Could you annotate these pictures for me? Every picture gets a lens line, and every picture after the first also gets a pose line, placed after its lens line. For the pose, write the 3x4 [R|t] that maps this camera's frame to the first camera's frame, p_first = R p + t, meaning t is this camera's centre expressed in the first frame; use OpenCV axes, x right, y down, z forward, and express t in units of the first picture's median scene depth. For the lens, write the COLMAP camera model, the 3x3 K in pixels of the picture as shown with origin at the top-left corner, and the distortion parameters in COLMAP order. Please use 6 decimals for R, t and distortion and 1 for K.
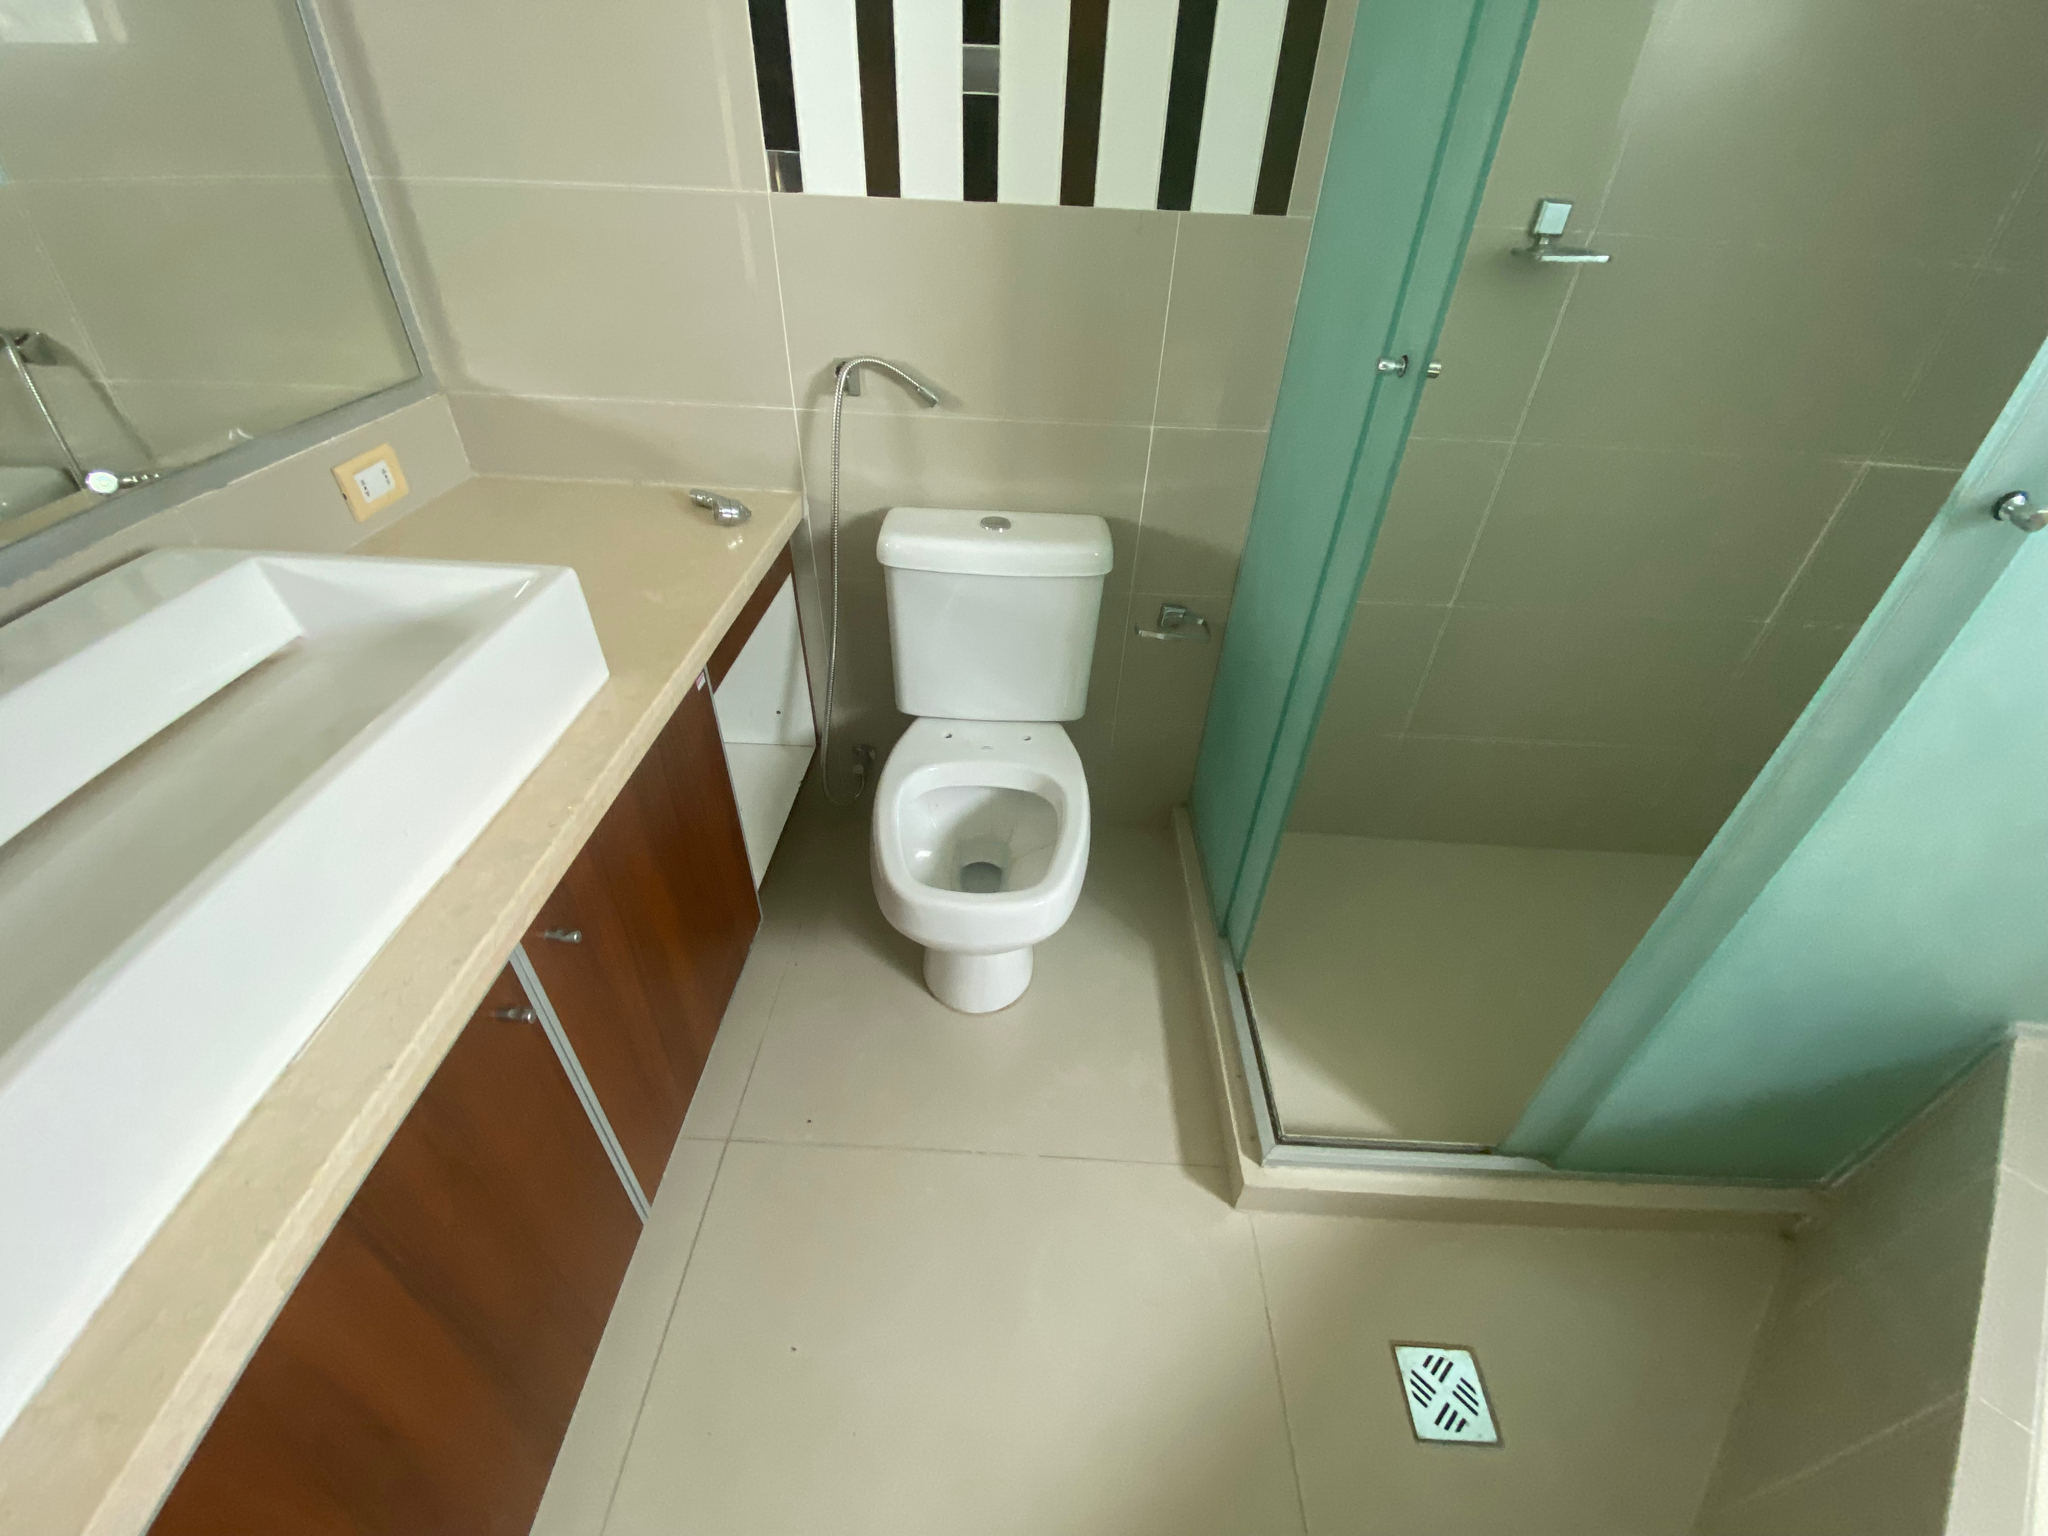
lens RADIAL K [[825.7, 0, 1022.3], [0, 825.7, 763.7], [0, 0, 1]] dist [0.016764, -0.017666]
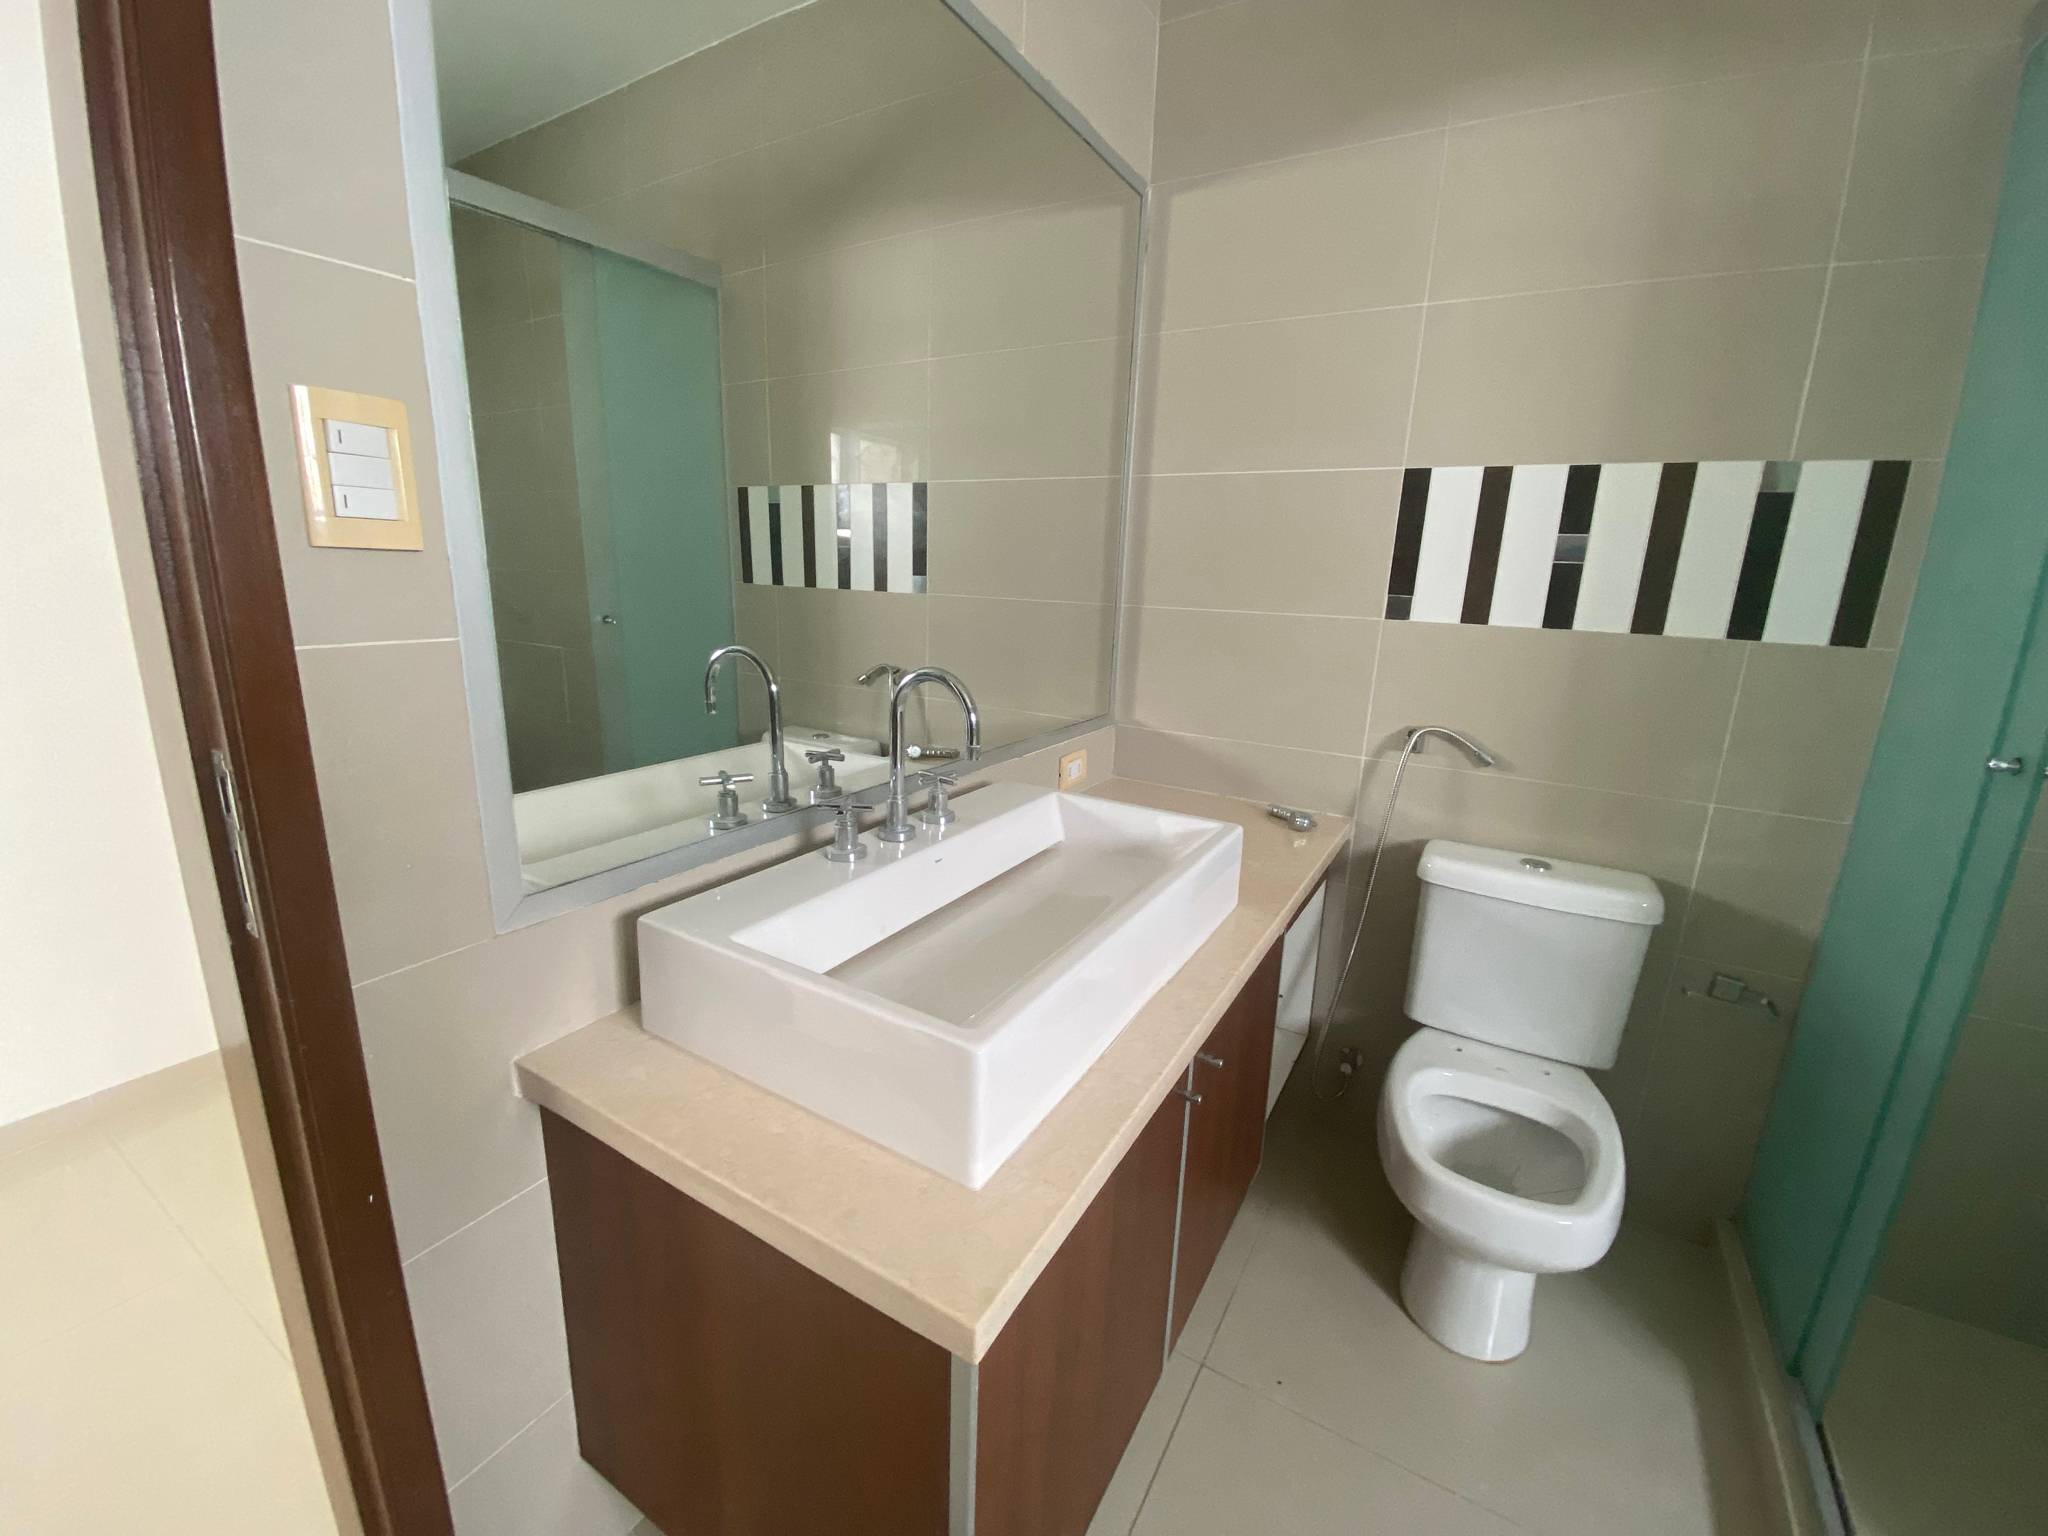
lens RADIAL K [[825.7, 0, 1022.3], [0, 825.7, 763.7], [0, 0, 1]] dist [0.016764, -0.017666]
pose [[0.871260, 0.105693, -0.479307, -0.119153], [-0.295132, 0.893090, -0.339539, 0.186168], [0.392178, 0.437286, 0.809307, -0.270444]]
